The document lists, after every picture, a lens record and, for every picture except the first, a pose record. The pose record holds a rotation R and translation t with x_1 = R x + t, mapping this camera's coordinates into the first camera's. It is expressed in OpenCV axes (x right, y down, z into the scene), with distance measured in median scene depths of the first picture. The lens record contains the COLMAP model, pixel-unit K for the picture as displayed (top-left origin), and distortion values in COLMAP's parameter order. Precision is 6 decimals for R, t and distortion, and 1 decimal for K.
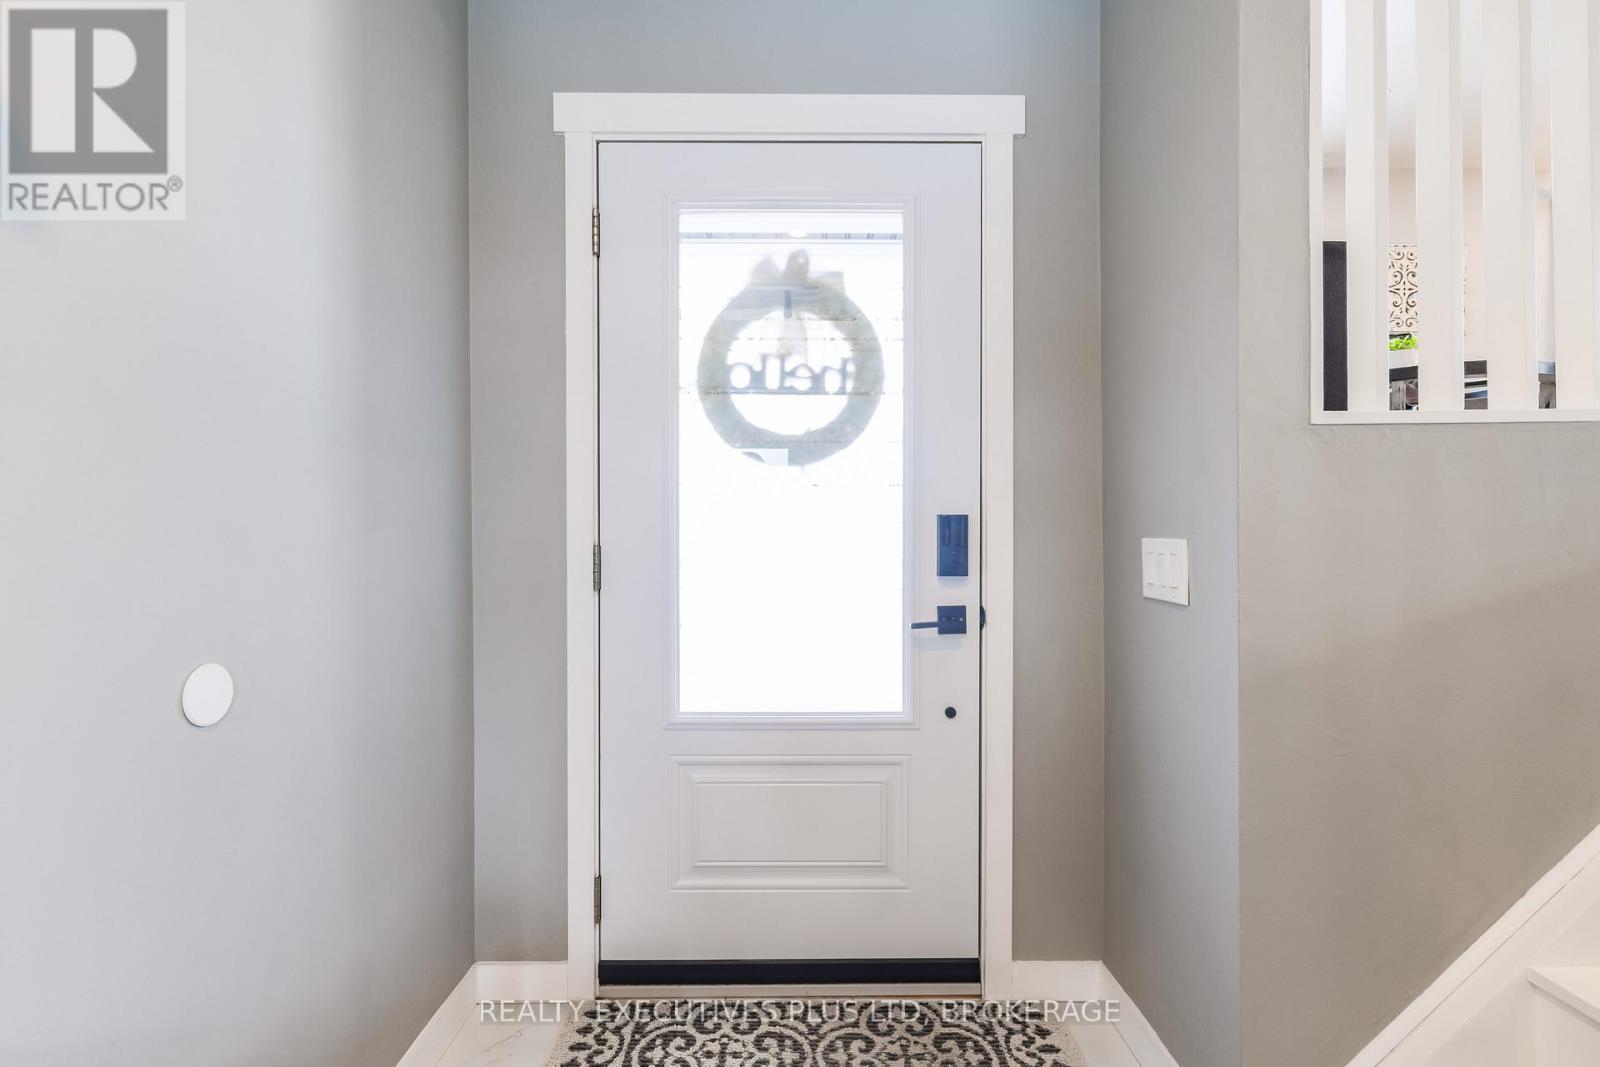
lens RADIAL K [[734.4, 0, 807.1], [0, 734.4, 535.3], [0, 0, 1]] dist [0.002986, 0.000311]
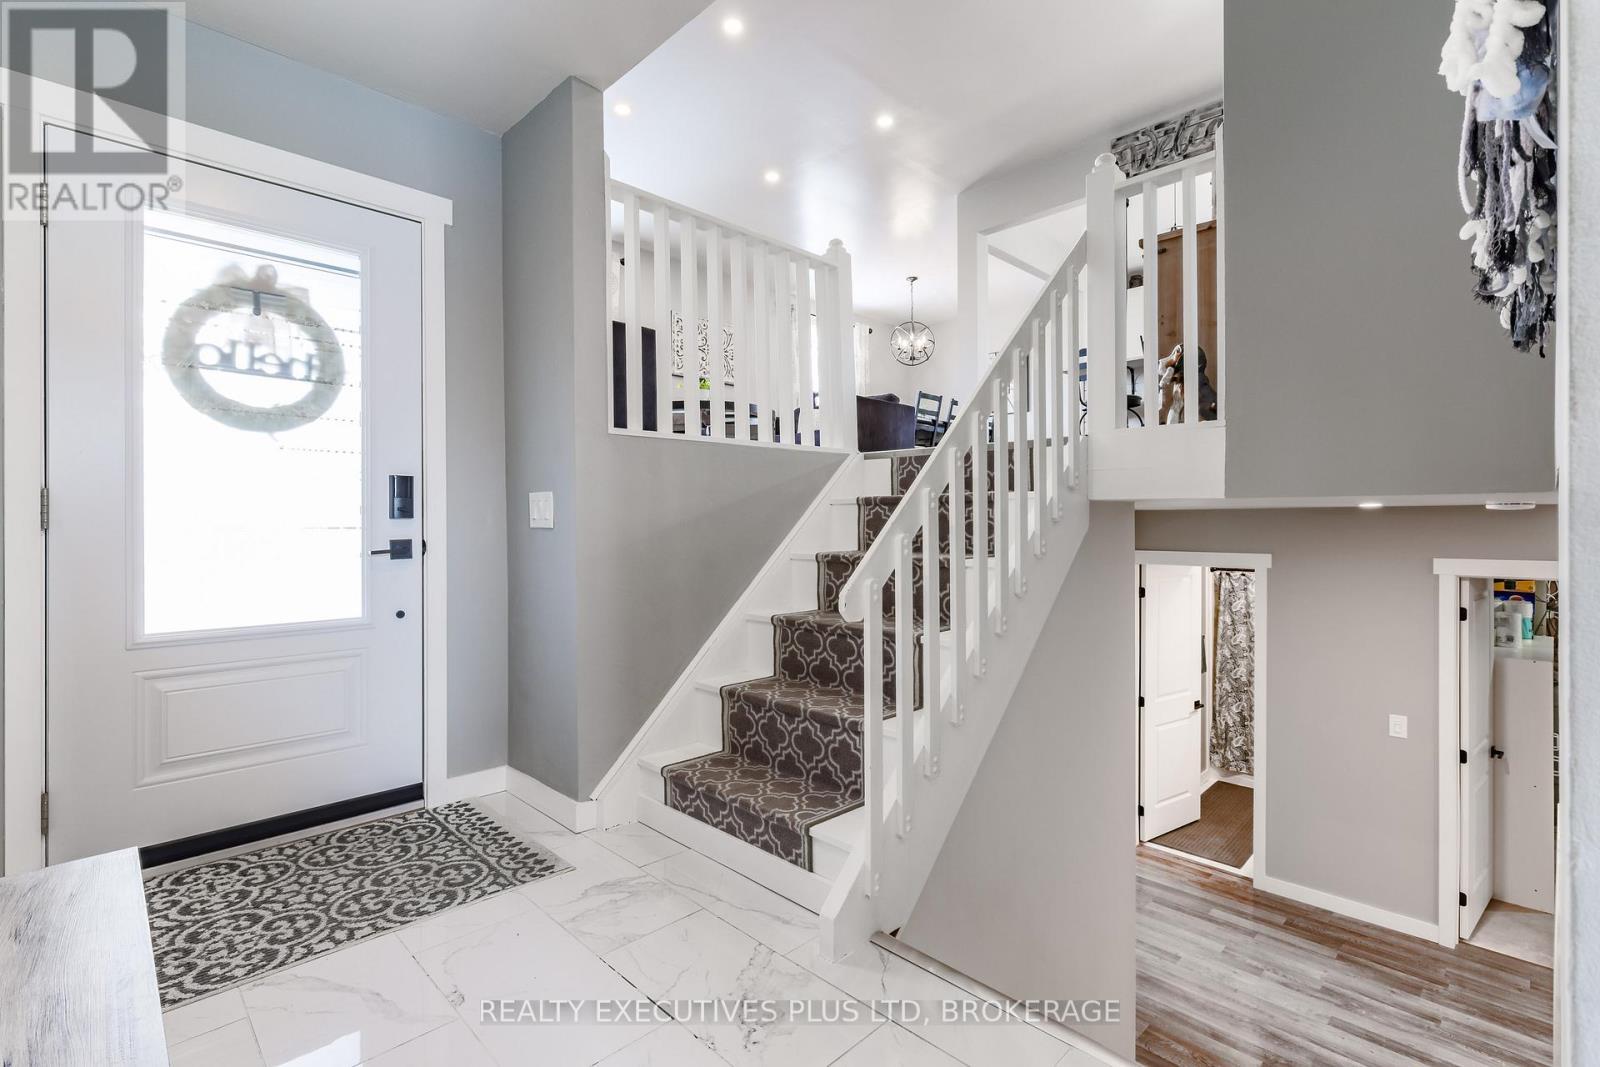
lens RADIAL K [[734.4, 0, 807.8], [0, 734.4, 529.3], [0, 0, 1]] dist [0.002986, 0.000311]
pose [[0.717068, -0.008676, 0.696949, -0.233218], [0.003470, 0.999955, 0.008878, 0.066918], [-0.696995, -0.003948, 0.717066, -0.581778]]
